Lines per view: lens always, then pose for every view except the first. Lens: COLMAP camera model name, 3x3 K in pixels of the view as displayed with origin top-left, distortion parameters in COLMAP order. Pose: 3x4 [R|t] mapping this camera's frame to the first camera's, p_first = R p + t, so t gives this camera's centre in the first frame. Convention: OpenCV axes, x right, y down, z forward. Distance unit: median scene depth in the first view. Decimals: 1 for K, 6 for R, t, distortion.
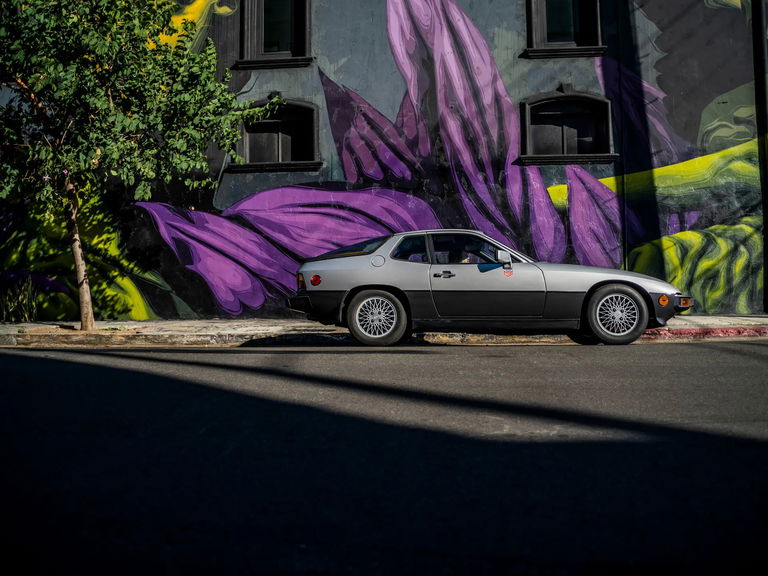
lens RADIAL K [[725.4, 0, 378.9], [0, 725.4, 283.1], [0, 0, 1]] dist [-0.078045, 0.000000]
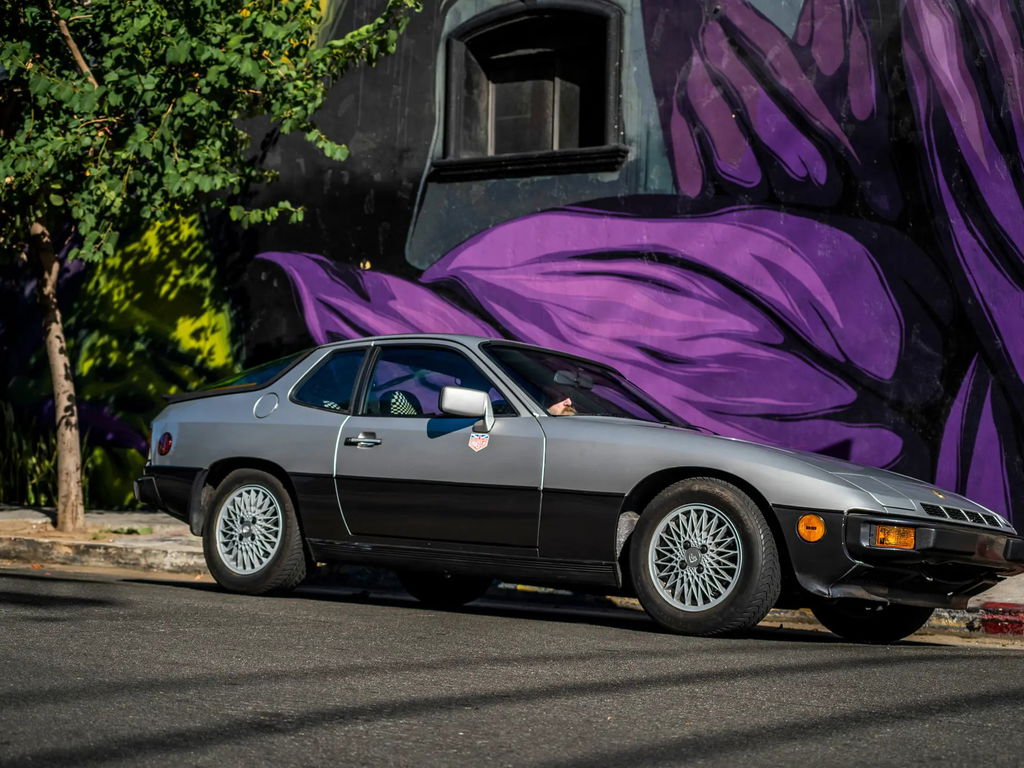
lens RADIAL K [[1940.4, 0, 519.1], [0, 1940.4, 420.8], [0, 0, 1]] dist [0.086806, 0.000000]
pose [[0.861465, 0.024007, -0.507249, 0.439706], [-0.025519, 0.999666, 0.003972, -0.017326], [0.507175, 0.009523, 0.861791, 0.032191]]
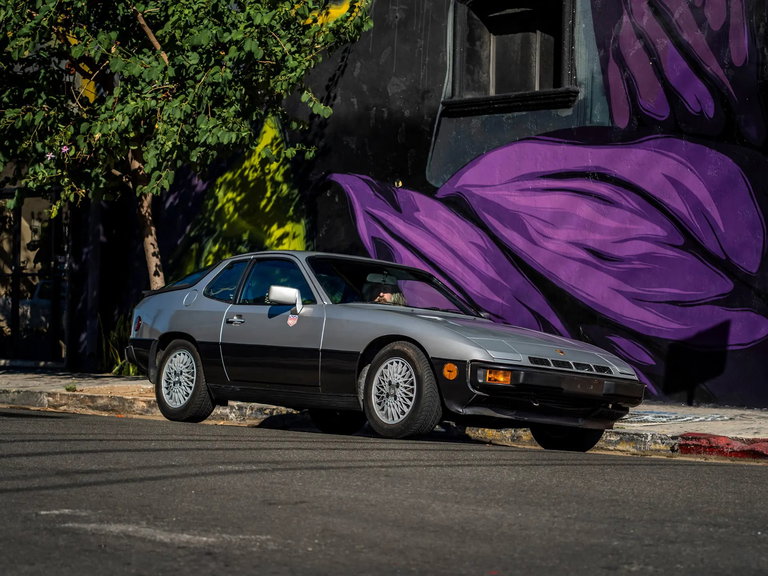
lens RADIAL K [[2200.6, 0, 374.6], [0, 2200.6, 322.6], [0, 0, 1]] dist [0.248788, 0.000000]
pose [[0.710449, 0.023392, -0.703360, 0.945503], [-0.018078, 0.999724, 0.014989, -0.024418], [0.703516, 0.002067, 0.710676, -0.210641]]
